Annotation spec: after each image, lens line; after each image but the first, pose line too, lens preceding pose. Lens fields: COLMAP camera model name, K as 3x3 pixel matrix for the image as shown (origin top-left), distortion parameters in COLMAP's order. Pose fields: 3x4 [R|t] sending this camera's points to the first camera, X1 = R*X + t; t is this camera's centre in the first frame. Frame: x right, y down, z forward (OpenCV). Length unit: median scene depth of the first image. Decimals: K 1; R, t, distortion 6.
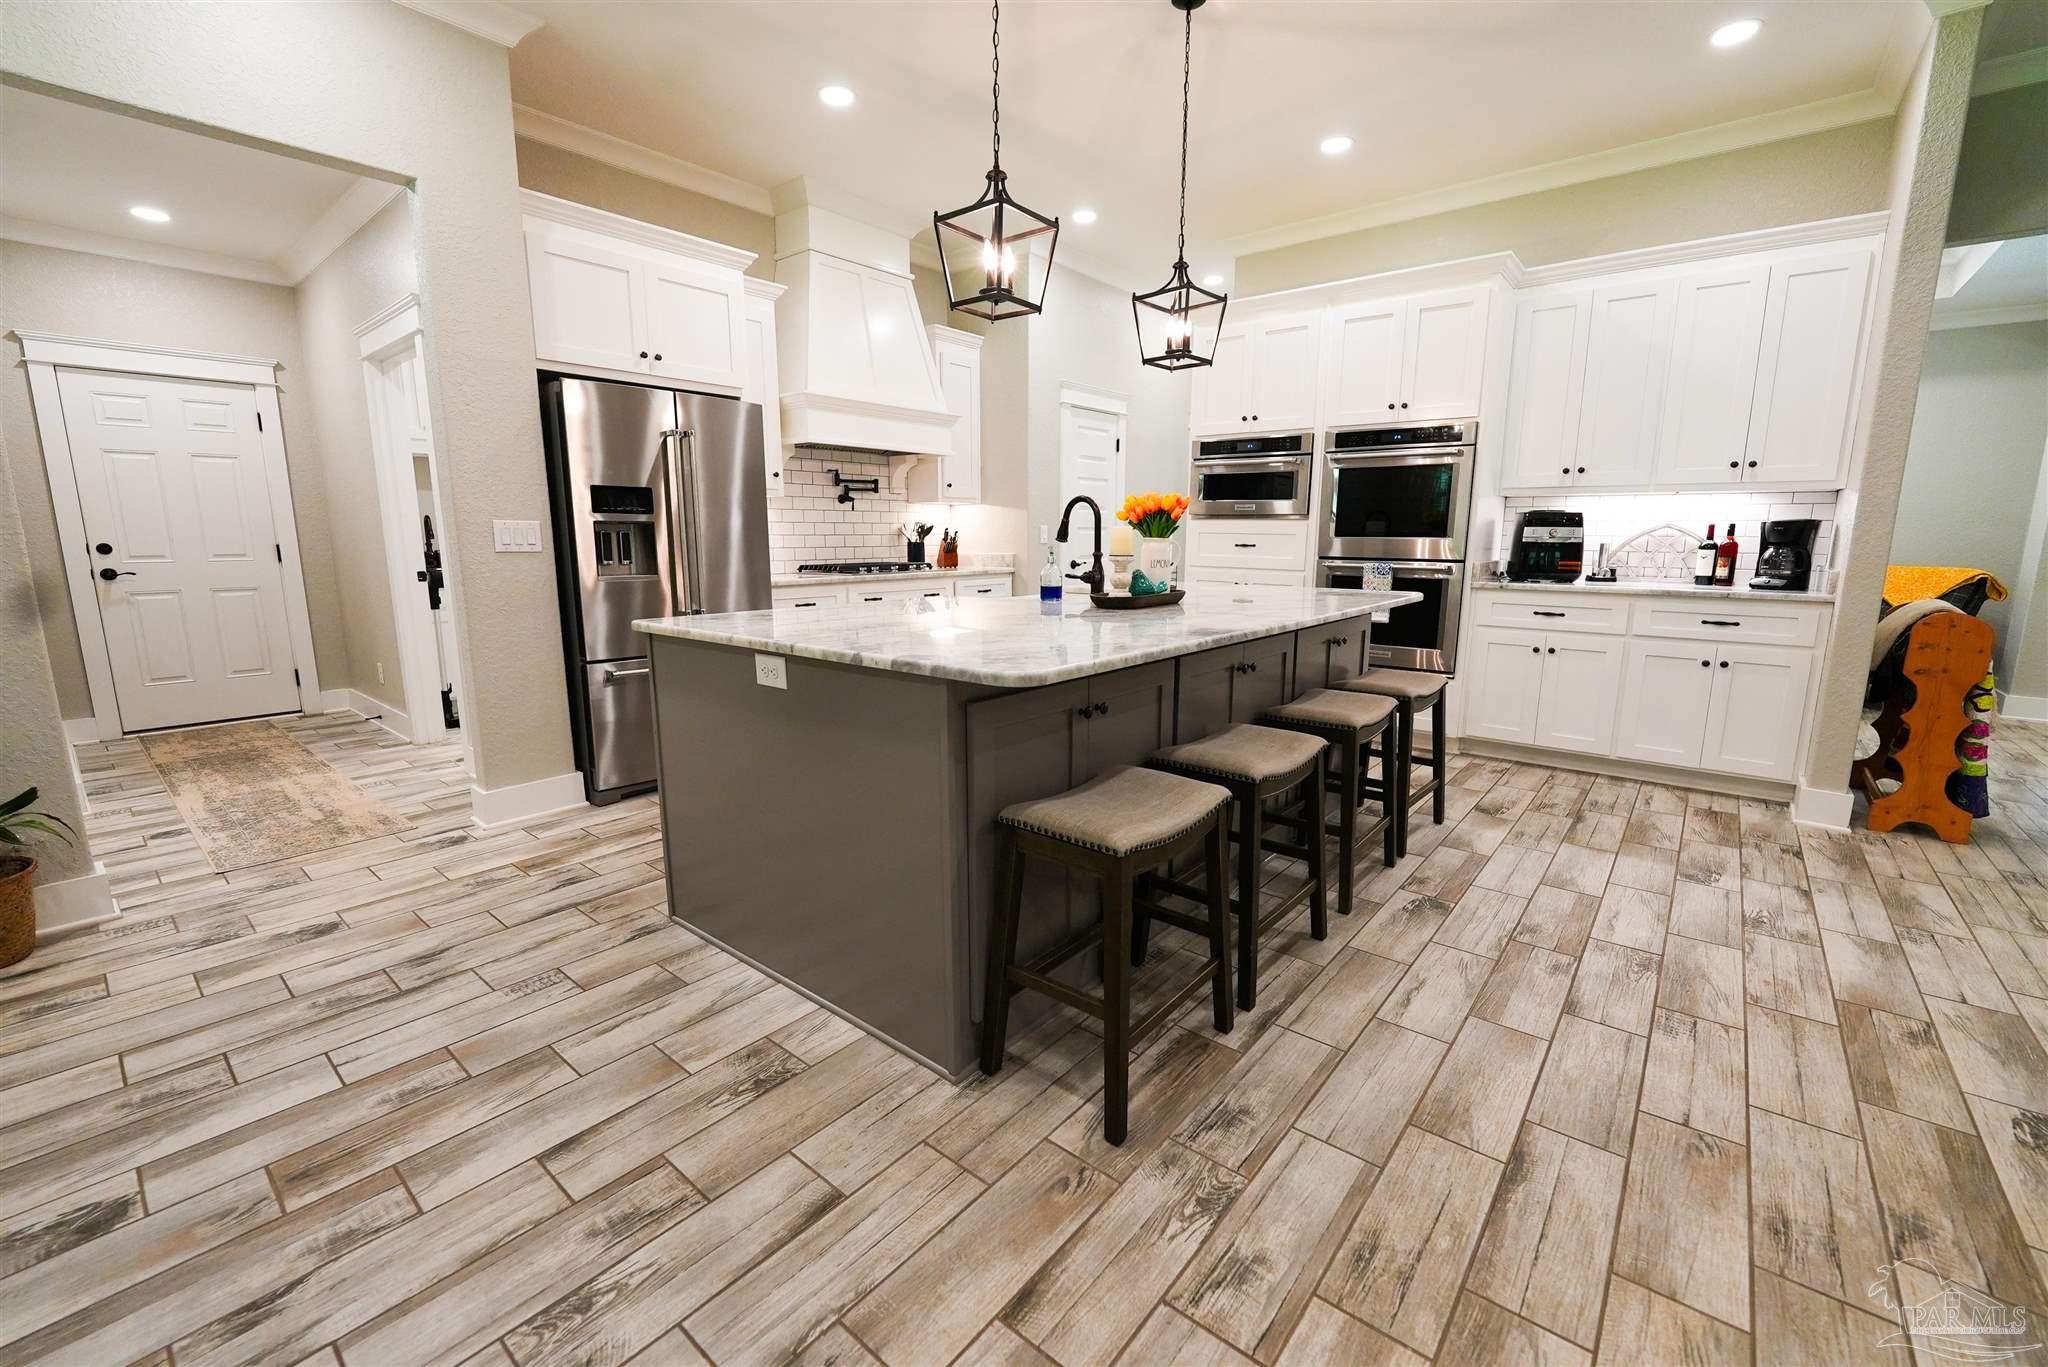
lens RADIAL K [[834.2, 0, 1029.5], [0, 834.2, 680.4], [0, 0, 1]] dist [-0.007595, -0.002672]
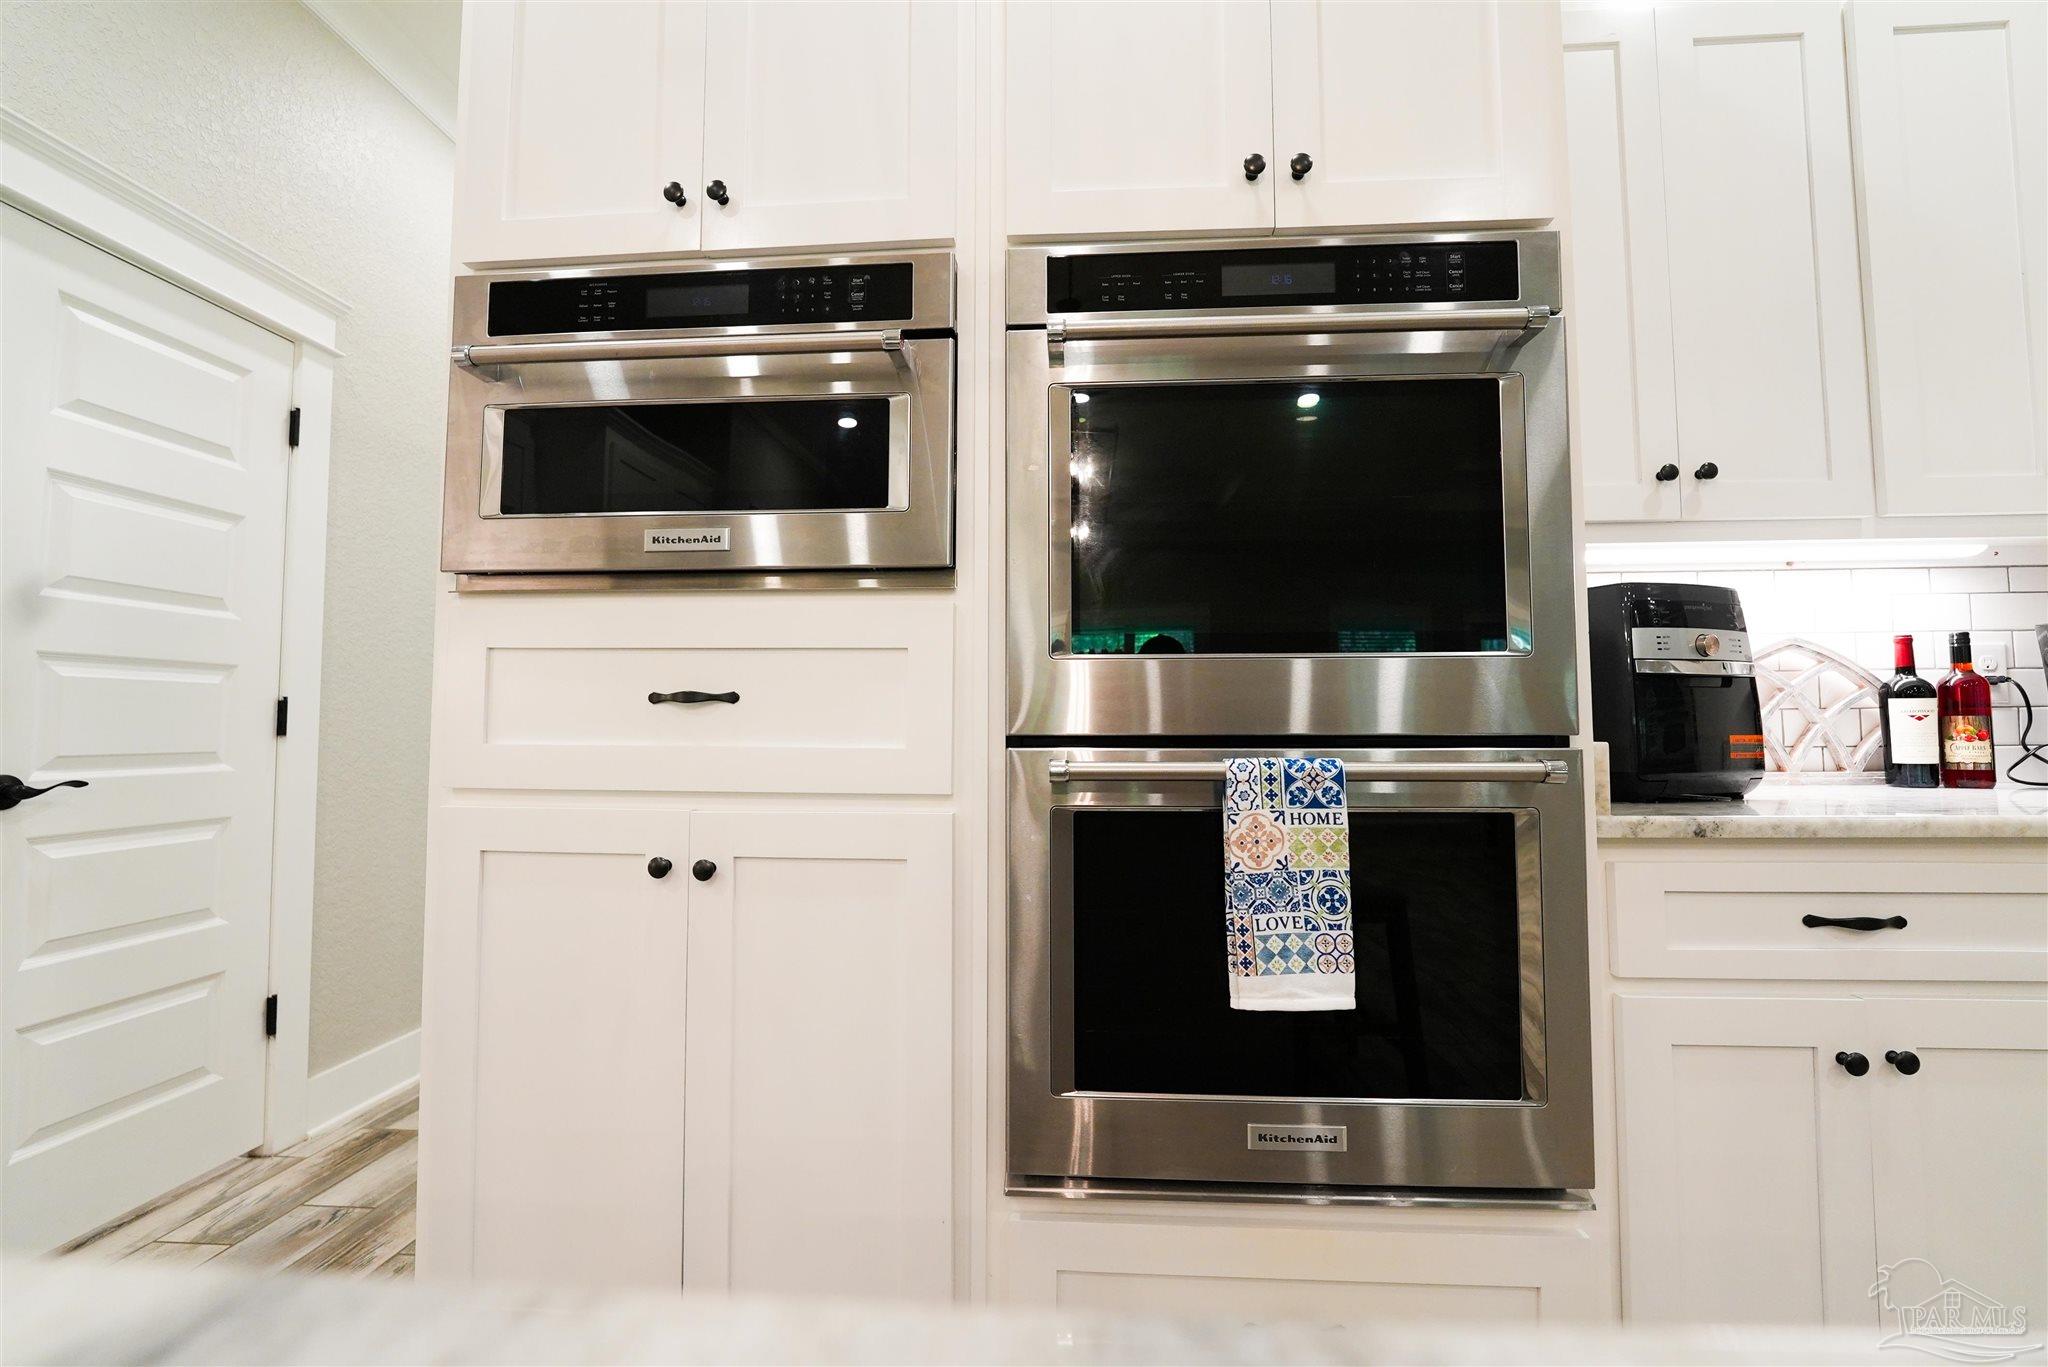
lens RADIAL K [[834.2, 0, 1029.5], [0, 834.2, 680.4], [0, 0, 1]] dist [-0.007595, -0.002672]
pose [[0.812024, 0.026105, 0.583040, 0.226501], [0.108475, 0.974841, -0.194725, -0.125719], [-0.573455, 0.221366, 0.788762, 0.865024]]
